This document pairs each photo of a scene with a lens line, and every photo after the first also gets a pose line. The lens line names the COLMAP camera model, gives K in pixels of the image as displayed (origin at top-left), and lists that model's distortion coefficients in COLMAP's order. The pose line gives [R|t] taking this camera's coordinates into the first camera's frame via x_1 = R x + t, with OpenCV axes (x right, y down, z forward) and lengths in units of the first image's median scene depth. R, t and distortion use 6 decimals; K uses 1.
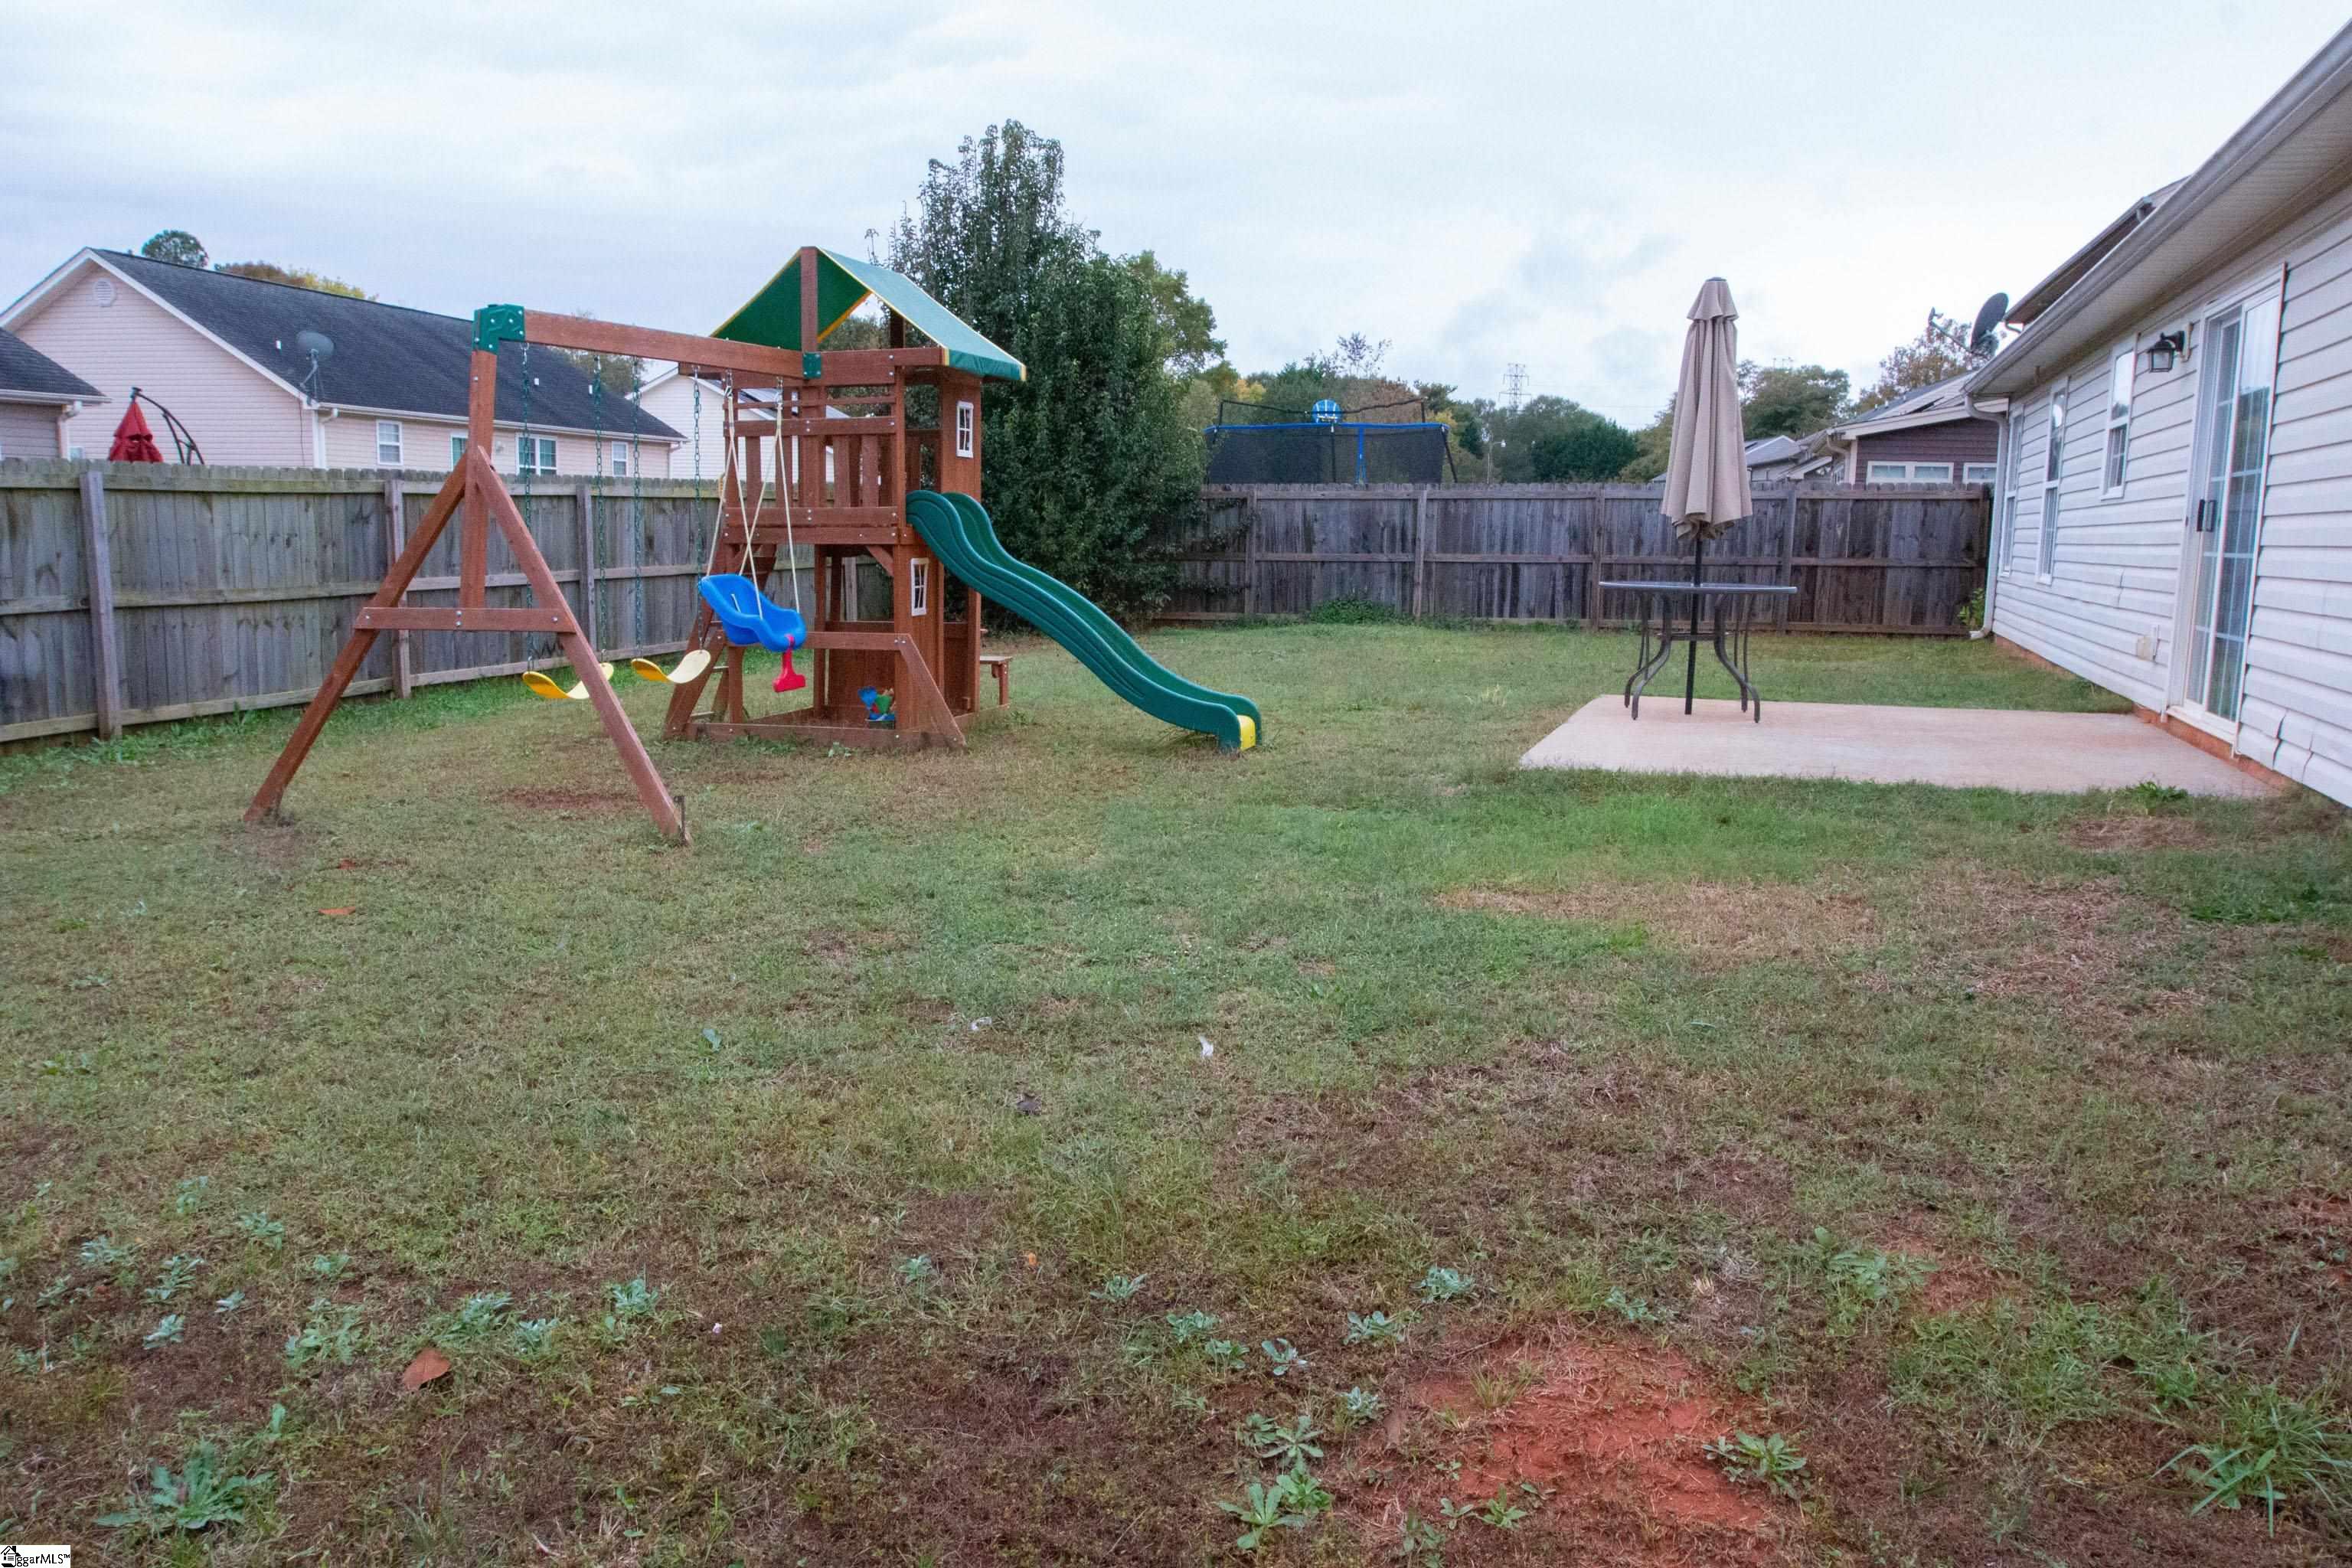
lens RADIAL K [[1718.4, 0, 1180.9], [0, 1718.4, 781.6], [0, 0, 1]] dist [-0.070407, 0.029682]
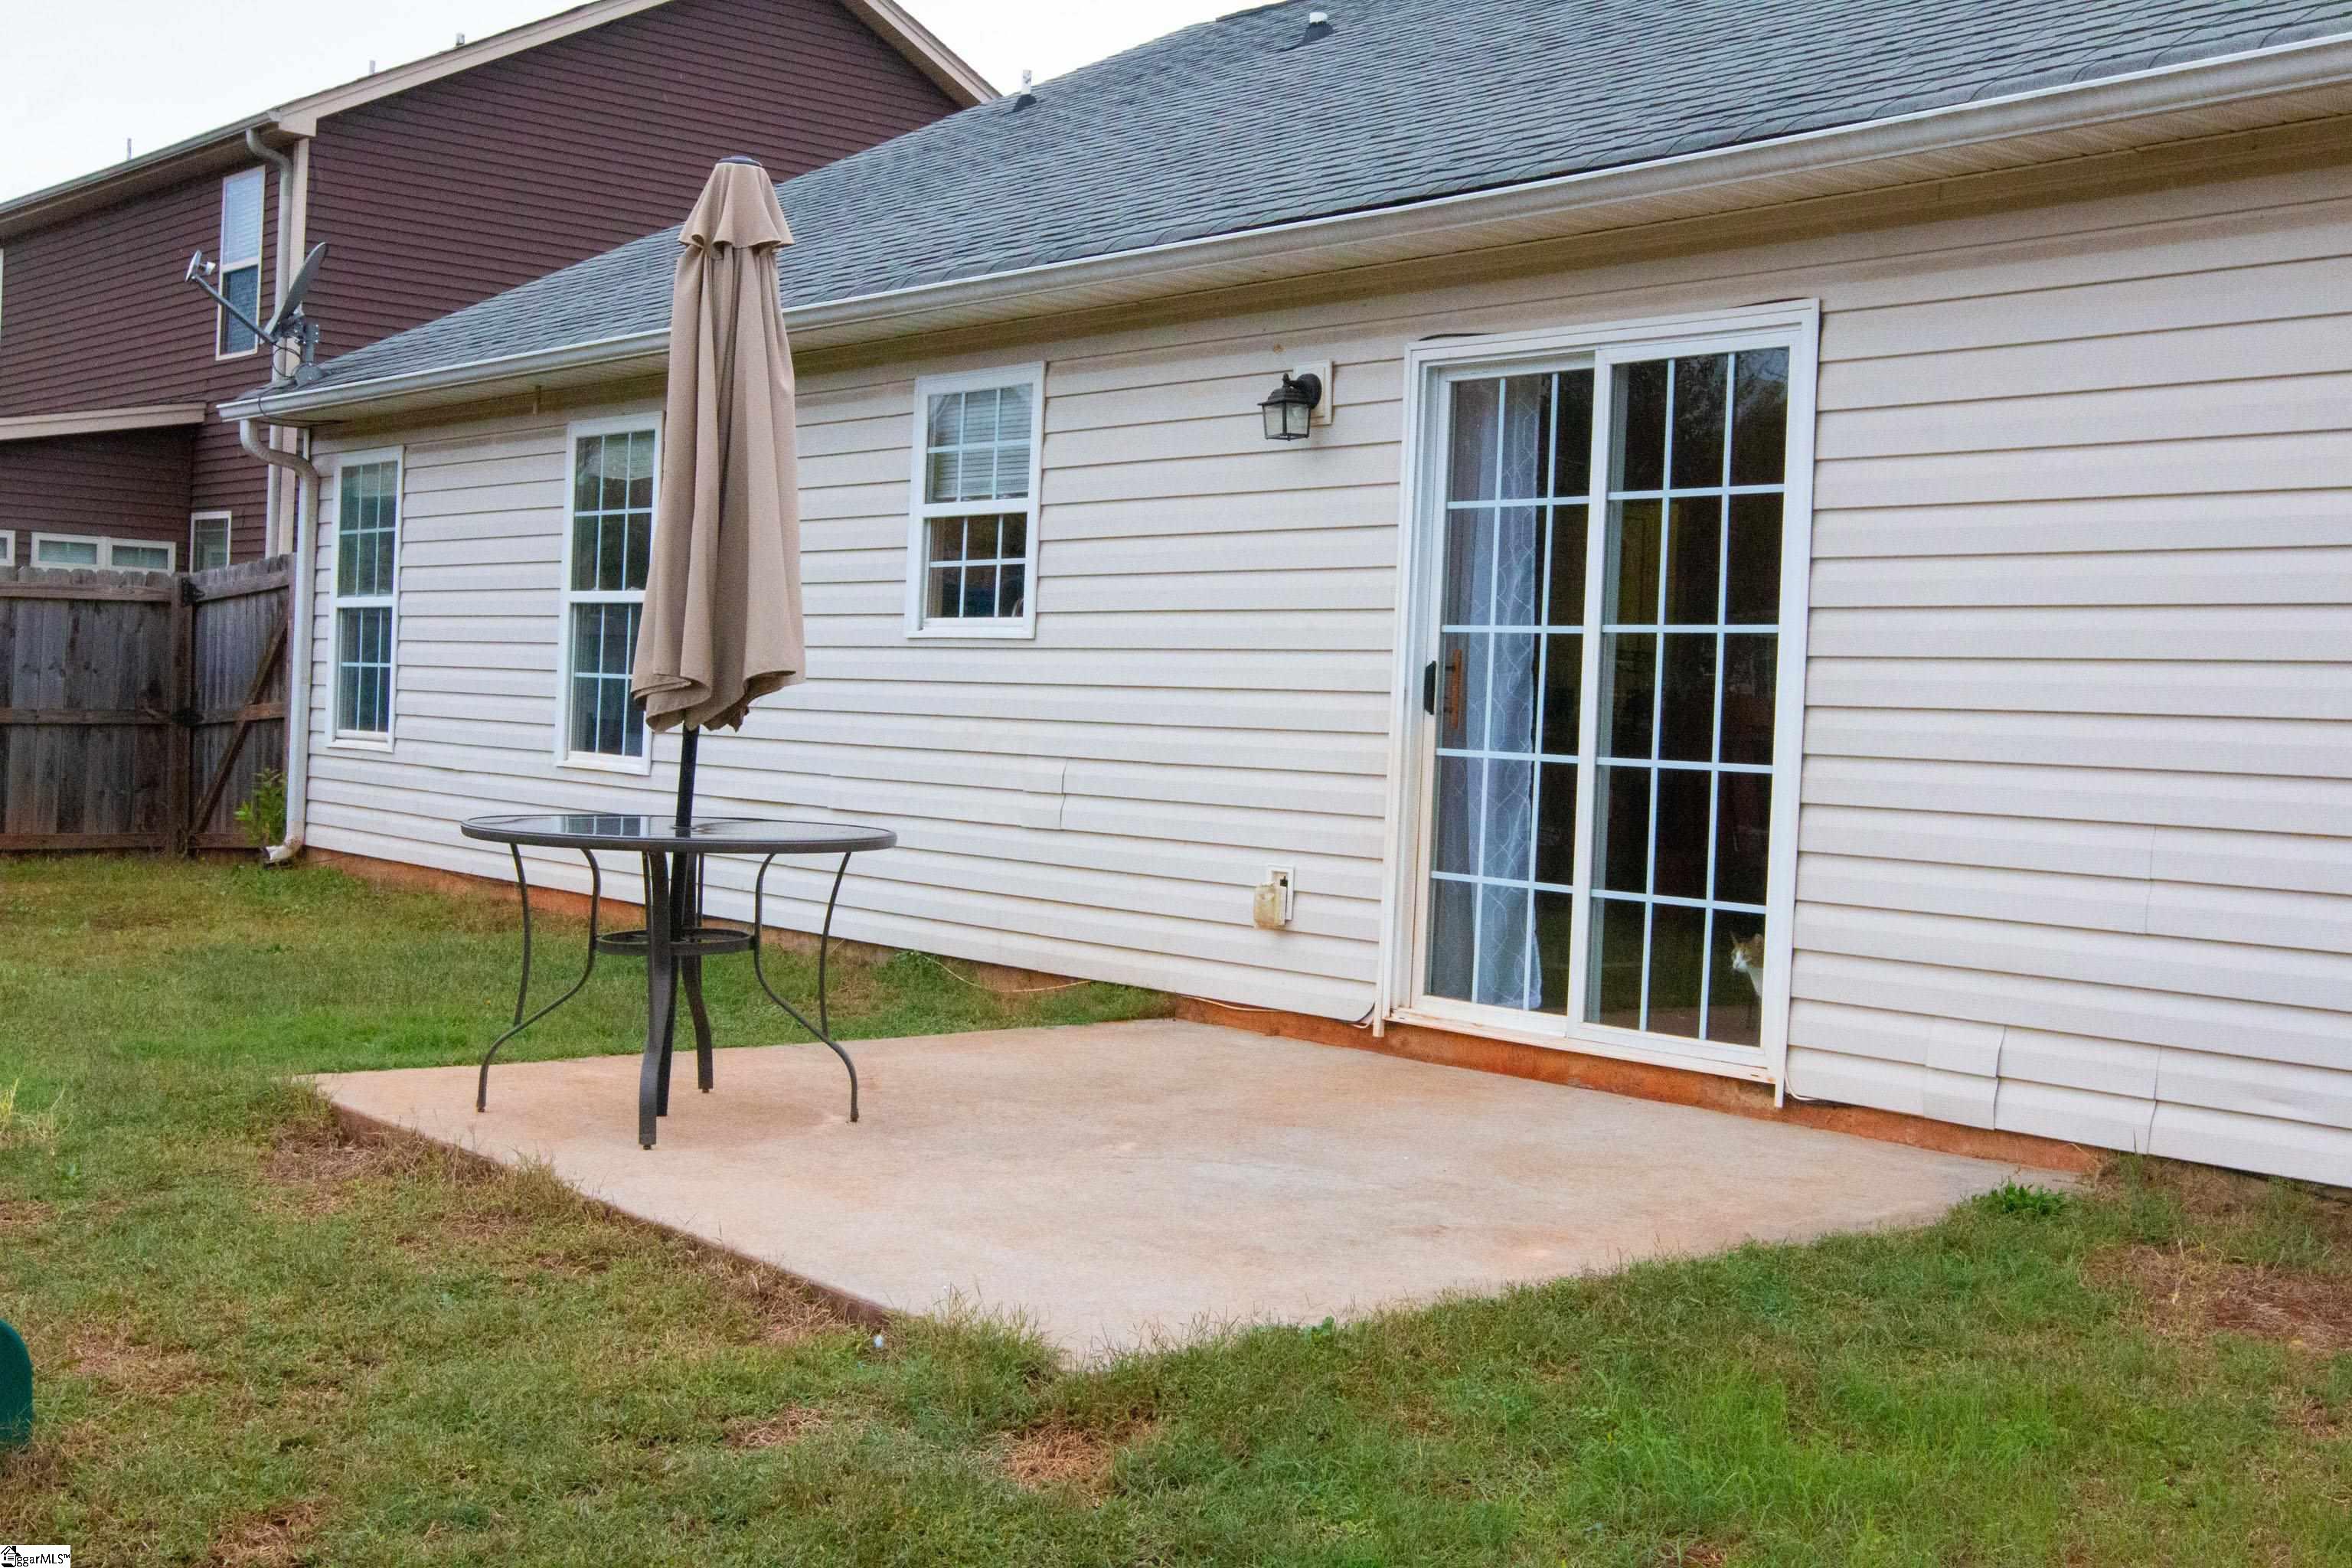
lens RADIAL K [[2753.7, 0, 1176.3], [0, 2753.7, 778.9], [0, 0, 1]] dist [-0.023881, 0.000000]
pose [[0.526931, -0.019001, 0.849696, -0.119190], [0.096436, 0.994630, -0.037562, -0.043180], [-0.844419, 0.101734, 0.525933, 0.248598]]
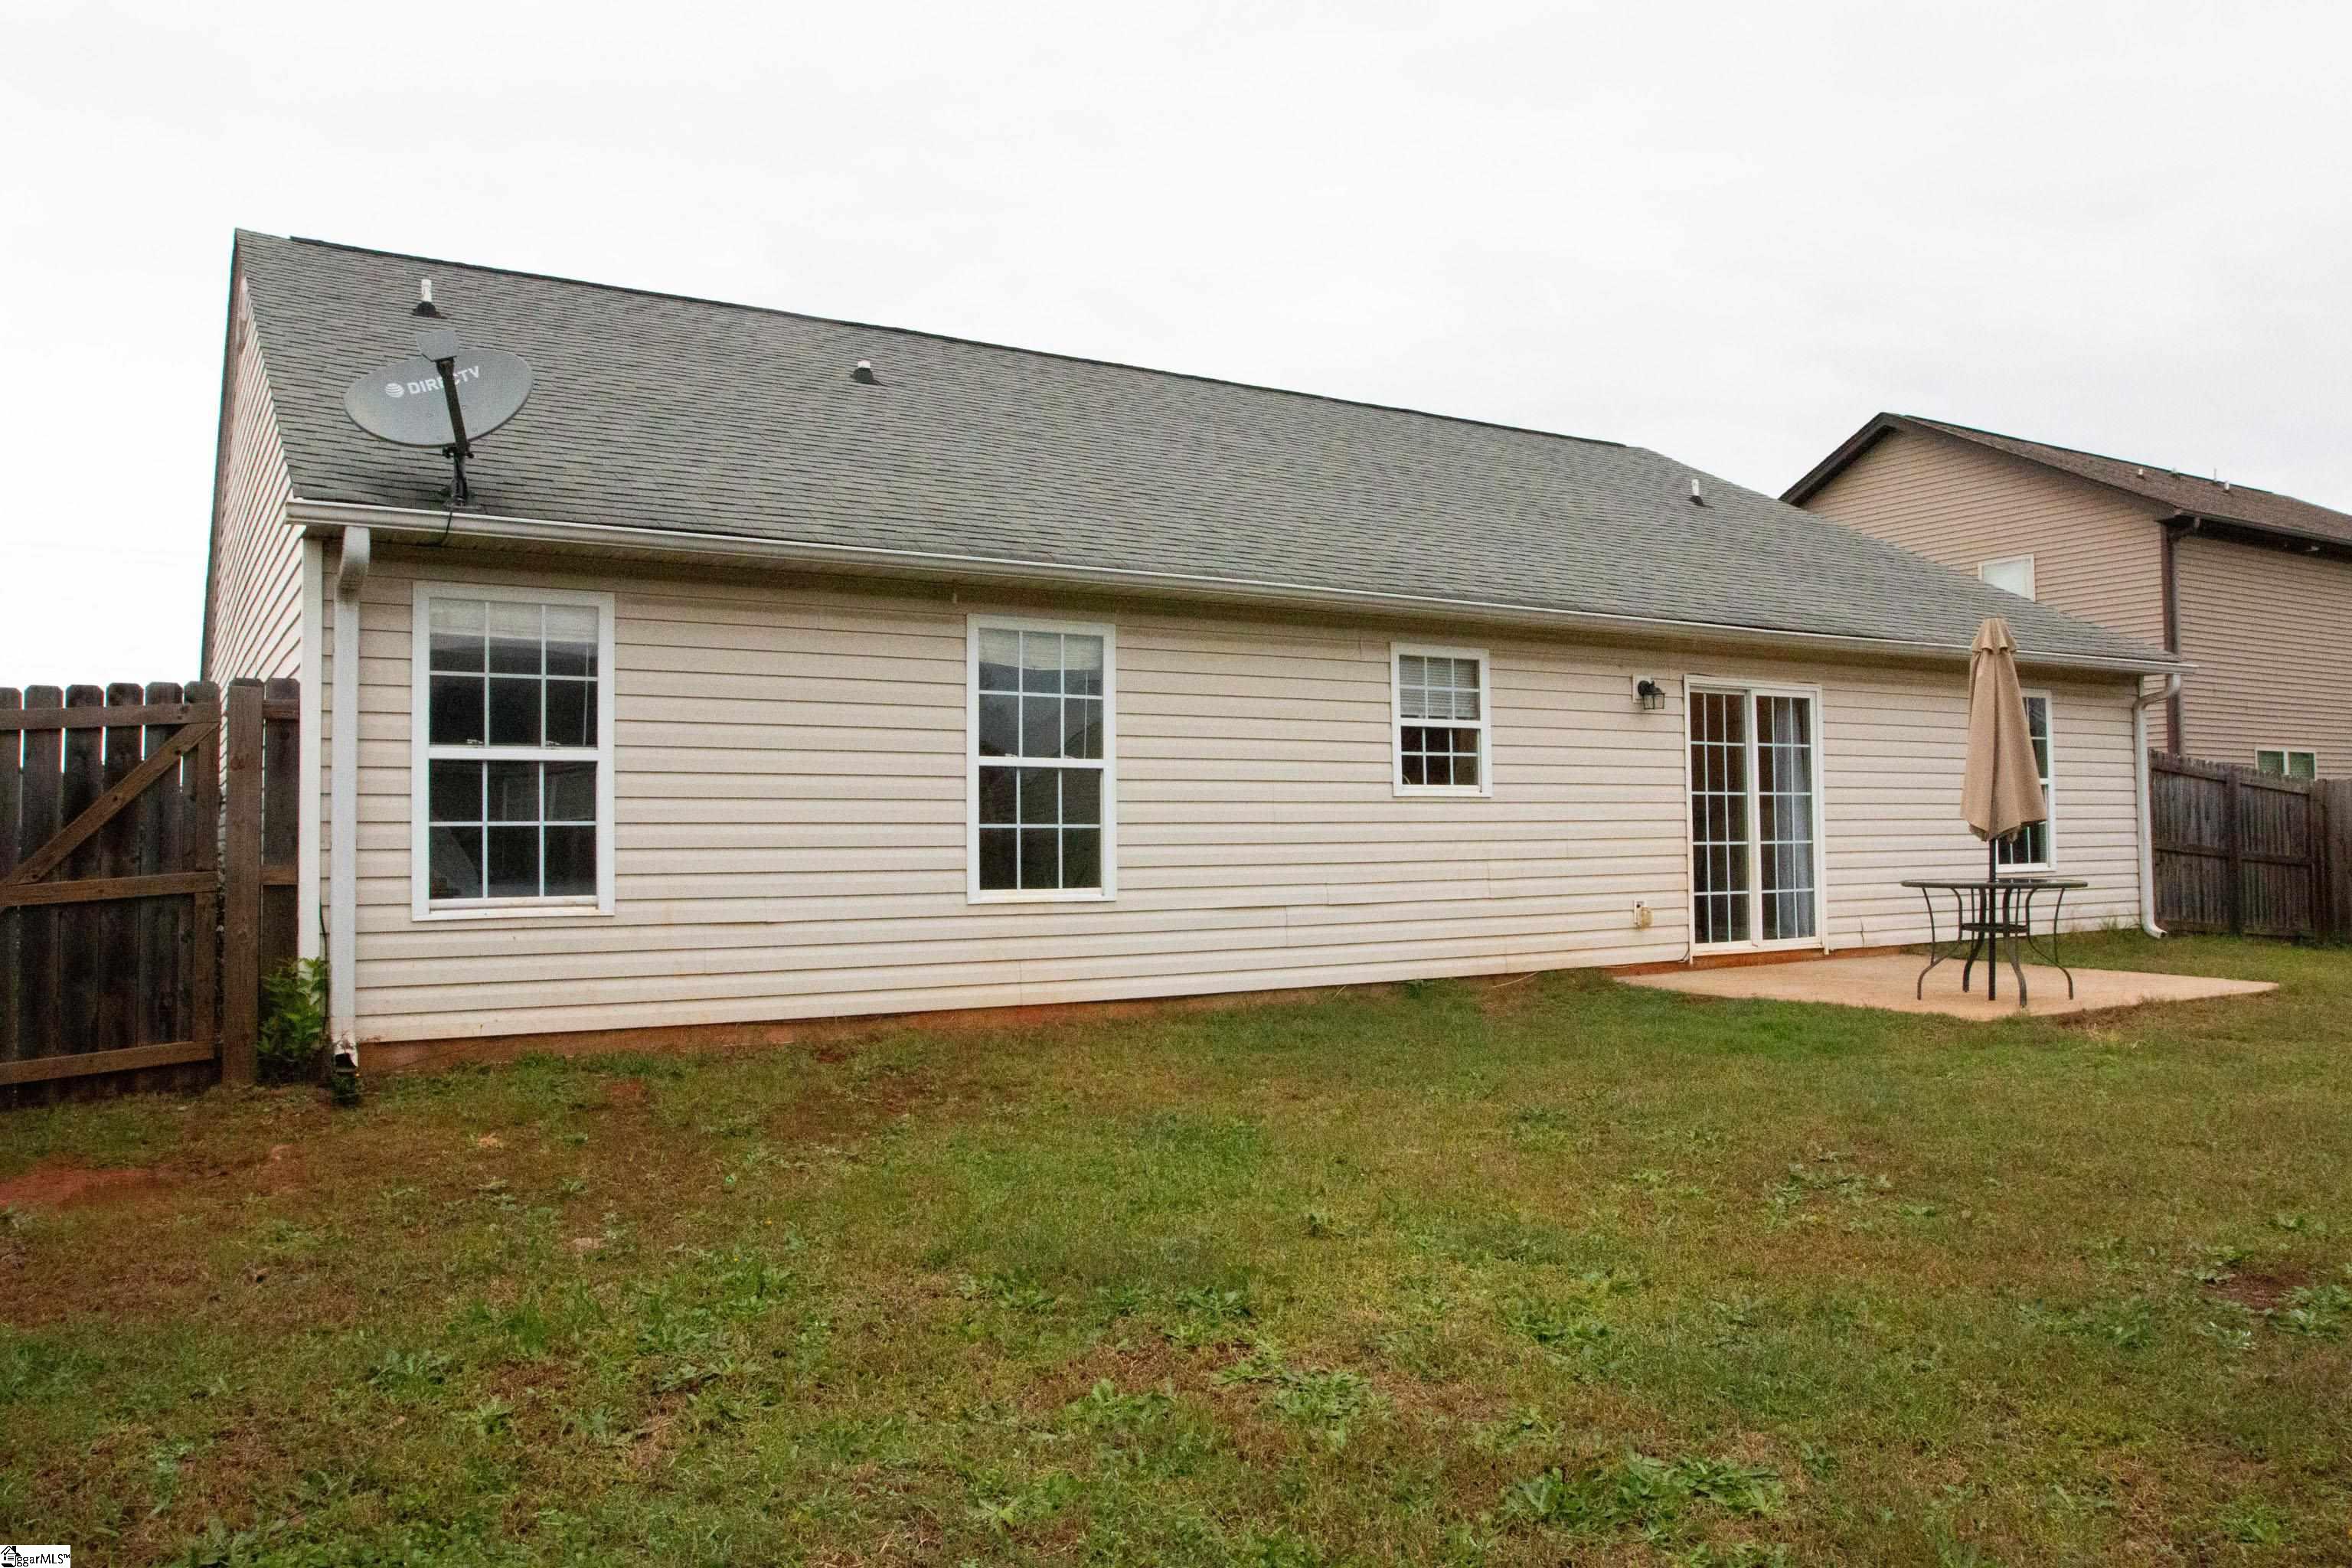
lens RADIAL K [[1718.4, 0, 1189.7], [0, 1718.4, 789.3], [0, 0, 1]] dist [-0.070407, 0.029682]
pose [[-0.782645, 0.004764, 0.622451, 0.012203], [0.085728, 0.991267, 0.100204, -0.161157], [-0.616537, 0.131785, -0.776218, 1.056755]]
